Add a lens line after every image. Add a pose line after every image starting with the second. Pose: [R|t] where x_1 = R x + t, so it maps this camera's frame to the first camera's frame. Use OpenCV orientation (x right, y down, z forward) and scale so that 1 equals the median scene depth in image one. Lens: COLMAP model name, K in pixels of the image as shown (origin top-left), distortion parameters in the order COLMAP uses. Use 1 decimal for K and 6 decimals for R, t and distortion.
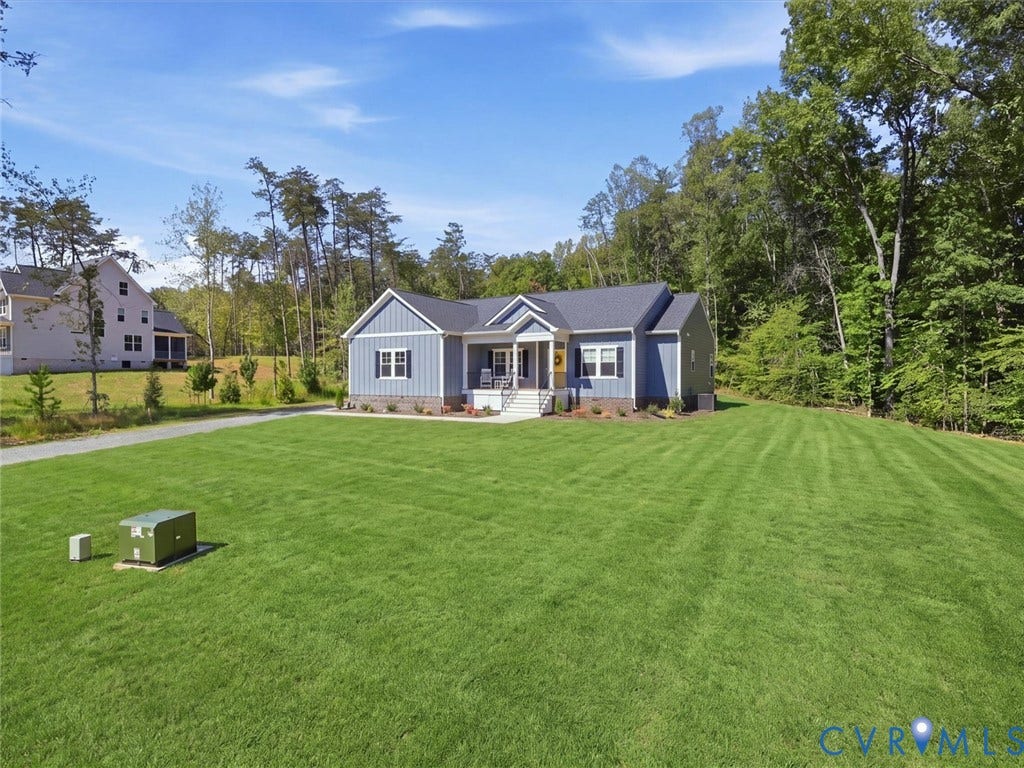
lens RADIAL K [[542.5, 0, 516.4], [0, 542.5, 388.9], [0, 0, 1]] dist [0.005221, -0.000334]
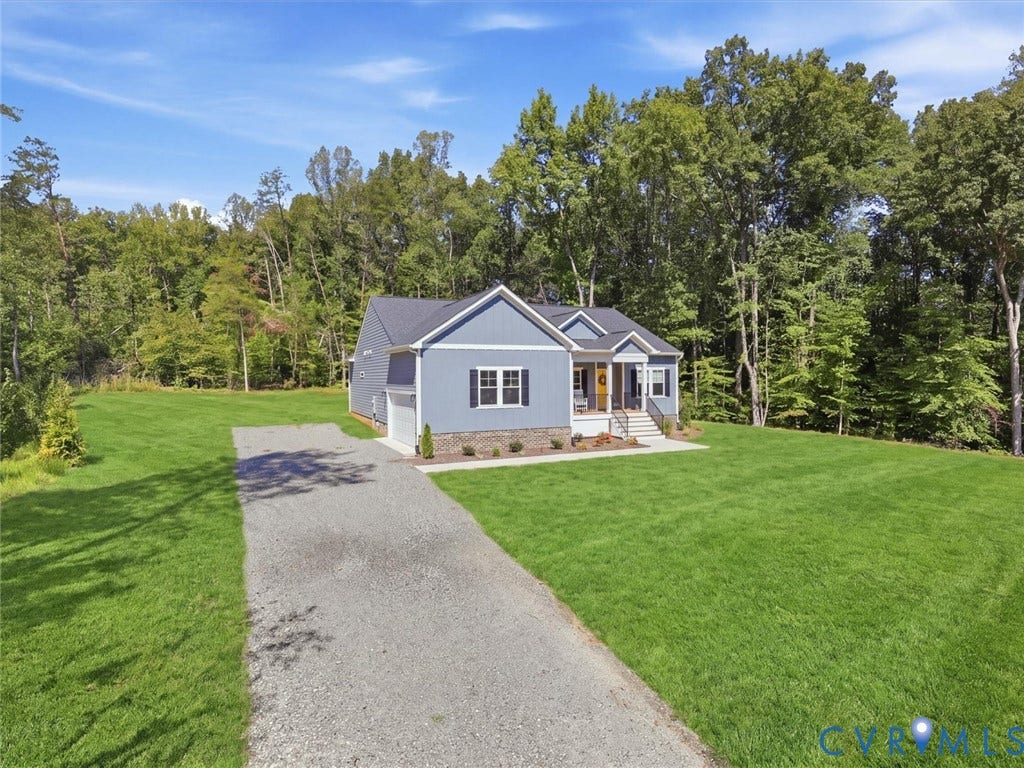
lens RADIAL K [[542.5, 0, 511.8], [0, 542.5, 380.2], [0, 0, 1]] dist [0.005221, -0.000334]
pose [[0.569650, -0.010771, 0.821817, -0.838015], [0.023483, 0.999719, -0.003175, -0.053685], [-0.821552, 0.021107, 0.569743, 0.576040]]
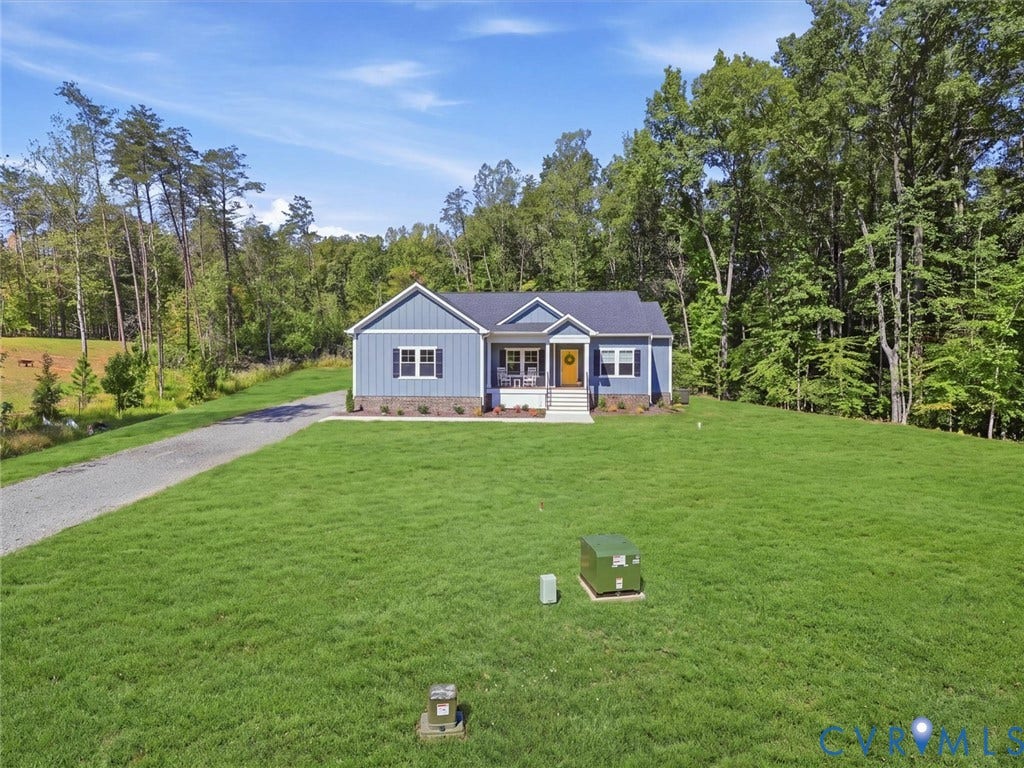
lens RADIAL K [[542.5, 0, 509.5], [0, 542.5, 376.2], [0, 0, 1]] dist [0.005221, -0.000334]
pose [[0.905257, -0.007691, 0.424794, -0.491835], [0.005139, 0.999961, 0.007153, -0.029011], [-0.424833, -0.004293, 0.905262, 0.079232]]
